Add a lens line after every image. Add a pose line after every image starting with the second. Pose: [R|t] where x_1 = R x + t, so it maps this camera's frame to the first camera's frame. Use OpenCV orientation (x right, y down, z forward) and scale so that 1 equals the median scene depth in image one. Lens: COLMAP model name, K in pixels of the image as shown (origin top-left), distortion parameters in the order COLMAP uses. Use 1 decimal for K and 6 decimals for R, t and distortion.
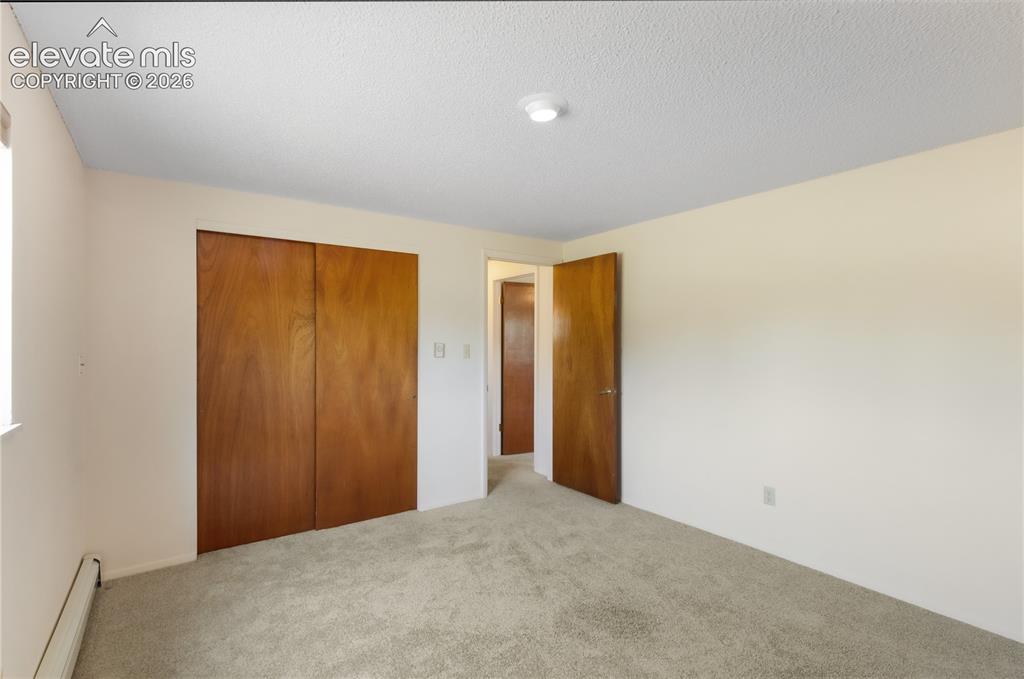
lens RADIAL K [[477.7, 0, 497.0], [0, 477.7, 338.6], [0, 0, 1]] dist [0.001084, -0.001085]
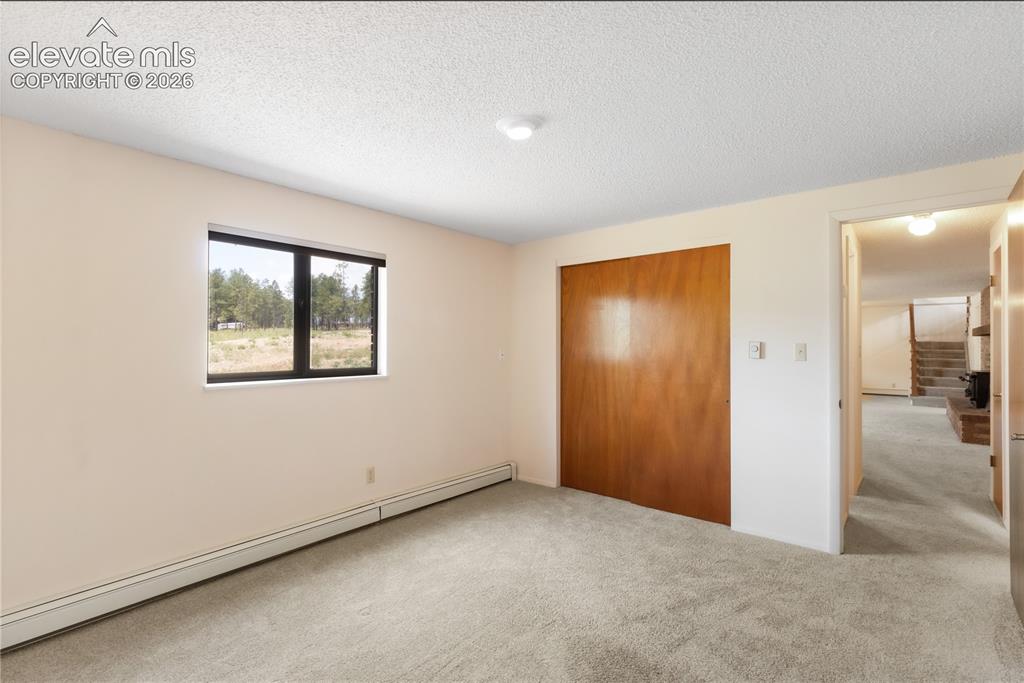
lens RADIAL K [[477.7, 0, 497.0], [0, 477.7, 340.6], [0, 0, 1]] dist [0.001084, -0.001085]
pose [[0.242829, -0.007473, -0.970040, 0.685730], [0.015274, 0.999876, -0.003879, 0.003887], [0.969949, -0.013875, 0.242913, 0.408729]]
